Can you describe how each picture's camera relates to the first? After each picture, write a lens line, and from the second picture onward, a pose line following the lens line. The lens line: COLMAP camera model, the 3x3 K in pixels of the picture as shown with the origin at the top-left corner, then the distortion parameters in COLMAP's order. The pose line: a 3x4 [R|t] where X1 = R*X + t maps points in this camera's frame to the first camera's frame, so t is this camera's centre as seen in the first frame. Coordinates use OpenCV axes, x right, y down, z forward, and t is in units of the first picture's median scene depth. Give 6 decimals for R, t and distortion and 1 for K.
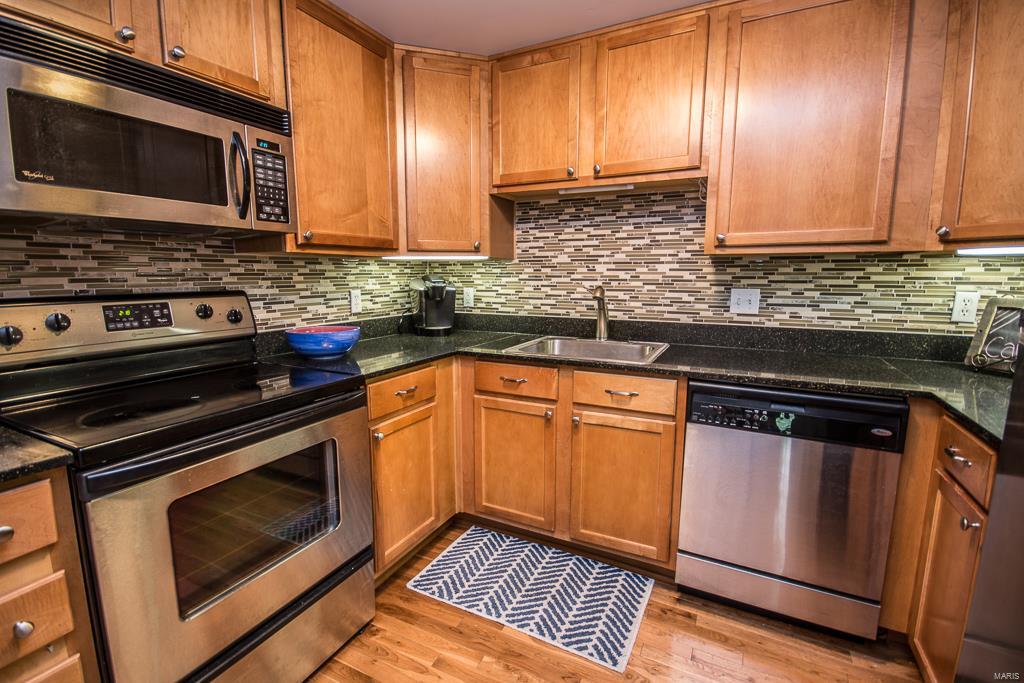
lens RADIAL K [[467.7, 0, 508.8], [0, 467.7, 340.8], [0, 0, 1]] dist [0.005746, -0.008887]
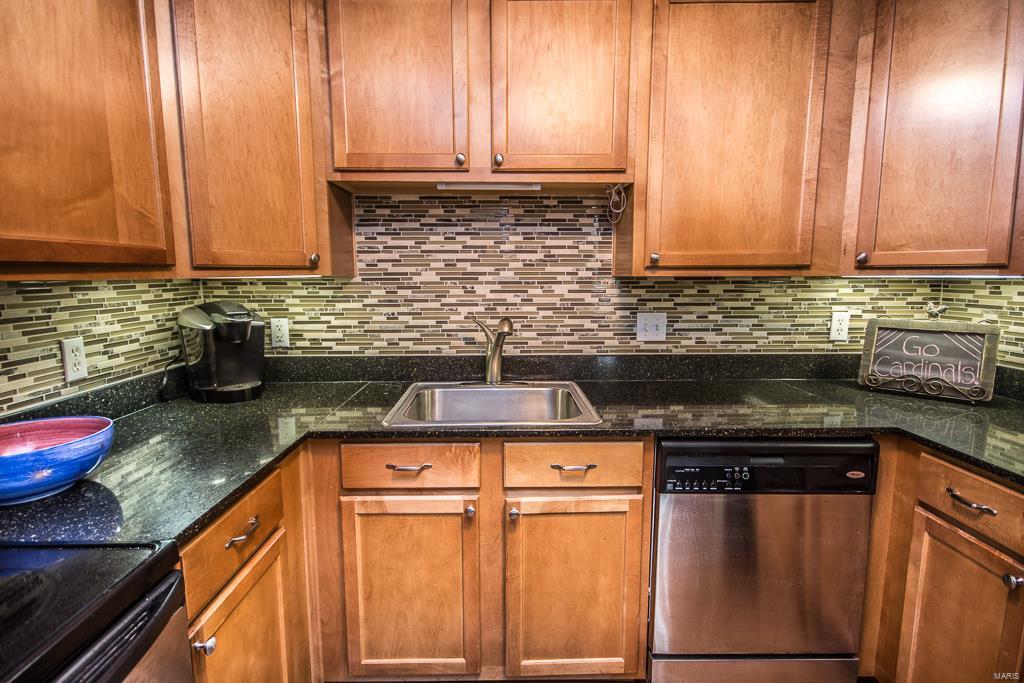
lens RADIAL K [[506.7, 0, 509.5], [0, 506.7, 340.8], [0, 0, 1]] dist [0.002611, 0.001097]
pose [[0.883147, -0.064385, 0.464657, -0.180676], [0.070300, 0.997515, 0.004606, -0.084461], [-0.463799, 0.028598, 0.885479, 0.290657]]
